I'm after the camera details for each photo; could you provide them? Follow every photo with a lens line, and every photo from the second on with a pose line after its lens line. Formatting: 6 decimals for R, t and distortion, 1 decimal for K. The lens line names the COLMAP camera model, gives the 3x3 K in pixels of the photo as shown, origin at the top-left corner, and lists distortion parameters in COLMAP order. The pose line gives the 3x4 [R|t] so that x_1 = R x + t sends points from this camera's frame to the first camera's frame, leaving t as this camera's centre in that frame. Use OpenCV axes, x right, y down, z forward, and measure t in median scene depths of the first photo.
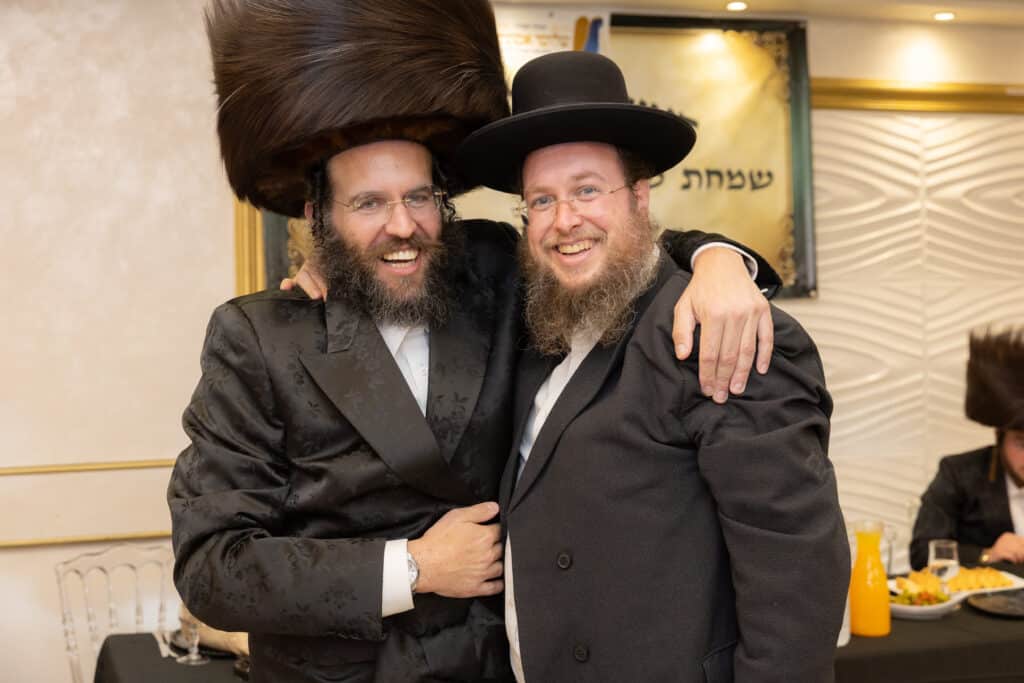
lens RADIAL K [[1421.0, 0, 517.4], [0, 1421.0, 339.7], [0, 0, 1]] dist [0.032227, 0.000000]
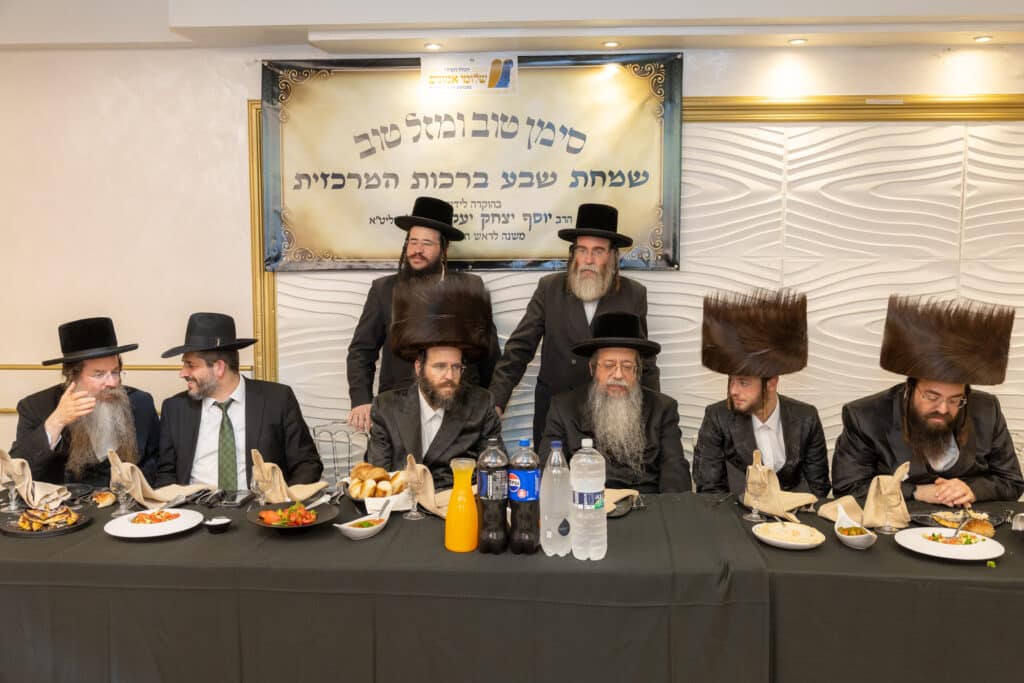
lens RADIAL K [[927.4, 0, 481.5], [0, 927.4, 360.2], [0, 0, 1]] dist [0.012344, -0.018028]
pose [[0.930379, 0.055040, -0.362443, 0.355129], [-0.027140, 0.996293, 0.081628, -0.010955], [0.365592, -0.066108, 0.928424, 0.138400]]
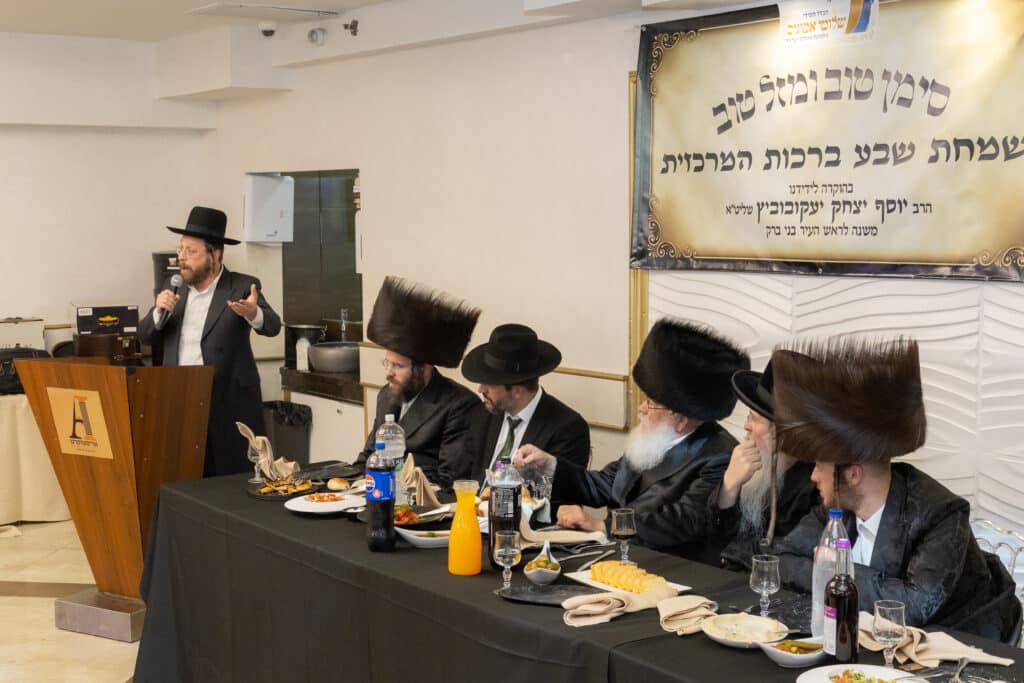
lens RADIAL K [[1466.5, 0, 526.0], [0, 1466.5, 367.2], [0, 0, 1]] dist [0.018726, 0.000000]
pose [[0.335914, 0.113713, -0.935003, 0.941900], [-0.031831, 0.993489, 0.109390, -0.066054], [0.941355, -0.006984, 0.337346, 0.396861]]
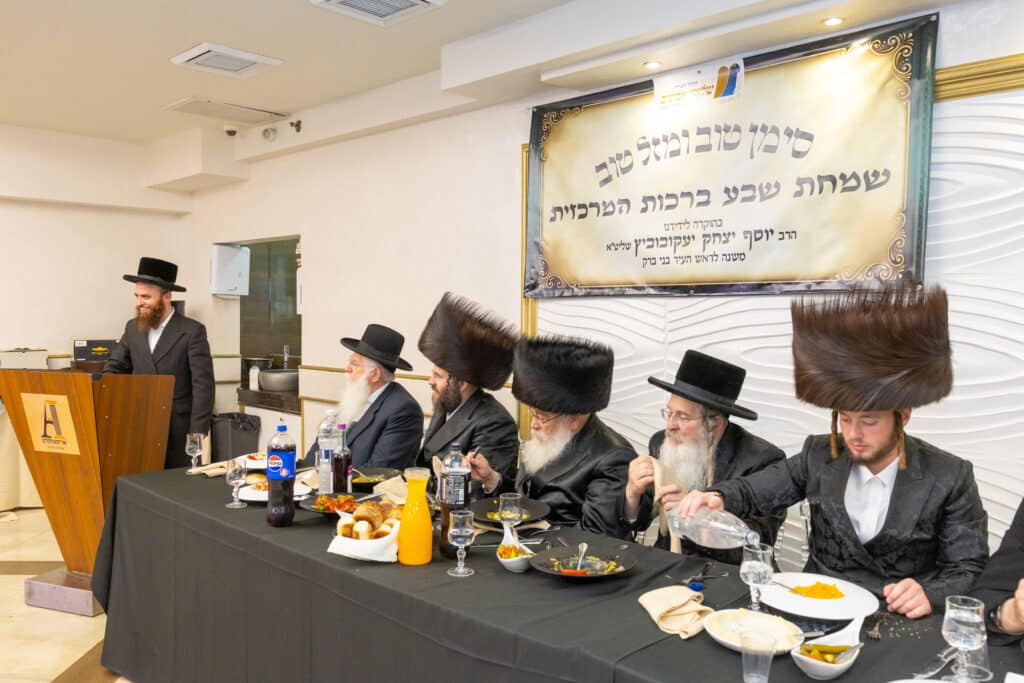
lens RADIAL K [[842.4, 0, 514.7], [0, 842.4, 351.0], [0, 0, 1]] dist [0.006926, 0.015846]
pose [[0.468456, 0.056795, -0.881659, 0.603303], [-0.044509, 0.998182, 0.040652, 0.001806], [0.882365, 0.020198, 0.470133, 0.467612]]
